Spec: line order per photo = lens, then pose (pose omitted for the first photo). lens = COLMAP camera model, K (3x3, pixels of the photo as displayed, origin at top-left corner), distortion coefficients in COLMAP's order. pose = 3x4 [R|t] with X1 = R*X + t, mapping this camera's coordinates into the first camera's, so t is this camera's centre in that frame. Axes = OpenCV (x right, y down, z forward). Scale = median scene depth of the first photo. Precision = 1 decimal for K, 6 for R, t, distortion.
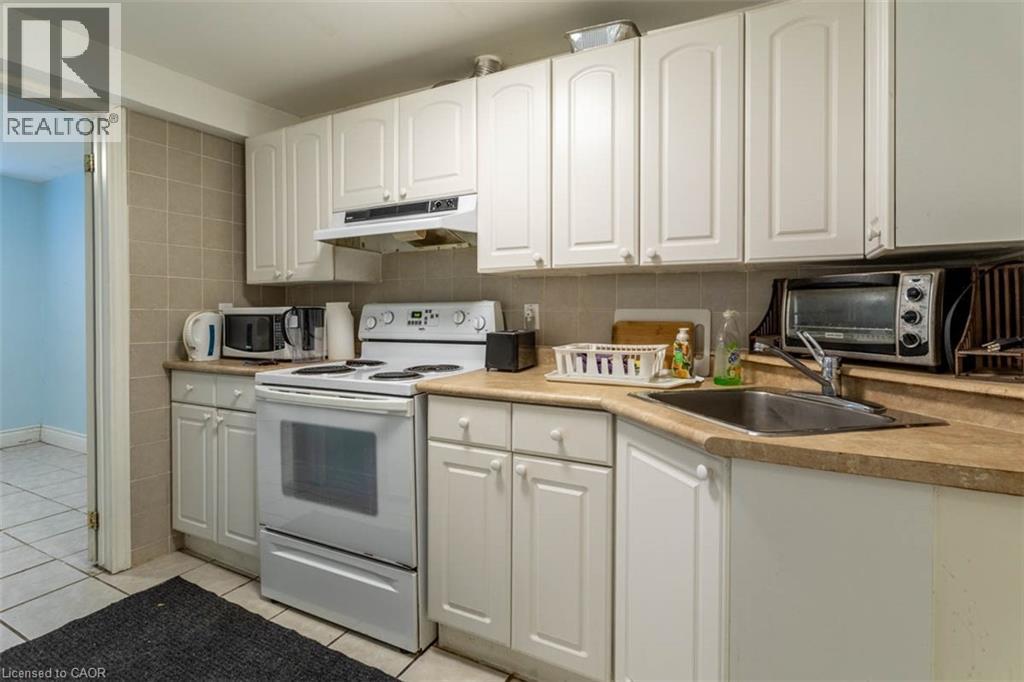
lens RADIAL K [[527.0, 0, 506.6], [0, 527.0, 313.5], [0, 0, 1]] dist [0.001724, 0.000255]
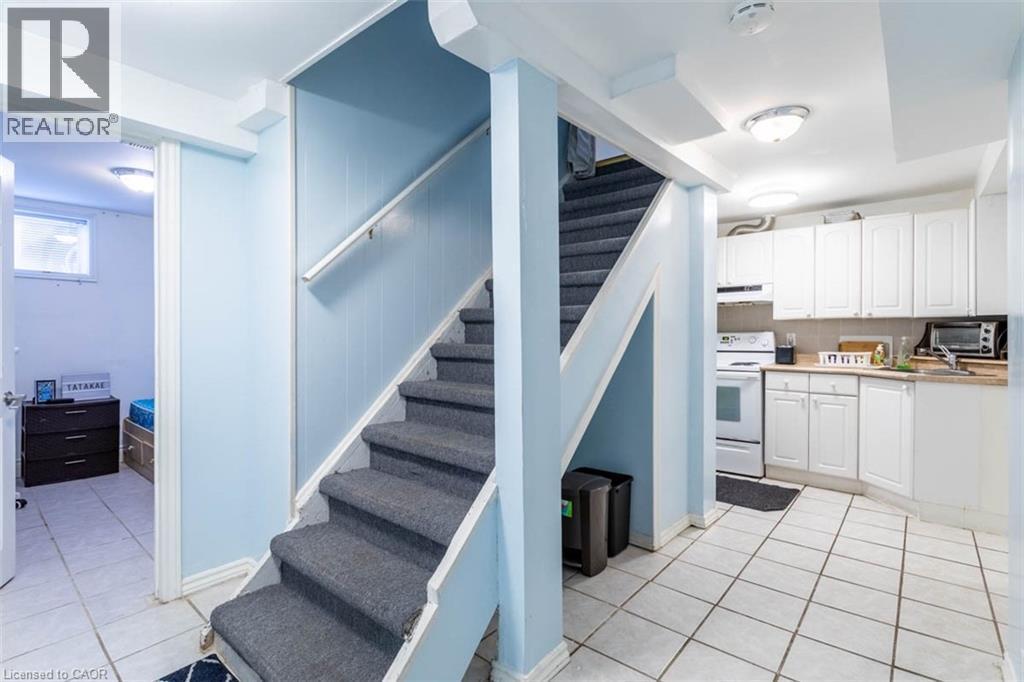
lens RADIAL K [[500.5, 0, 516.0], [0, 500.5, 336.7], [0, 0, 1]] dist [-0.001814, -0.000123]
pose [[0.980176, -0.000187, -0.198128, -0.823752], [-0.000102, 0.999999, -0.001447, -0.002156], [0.198128, 0.001438, 0.980175, -1.503784]]
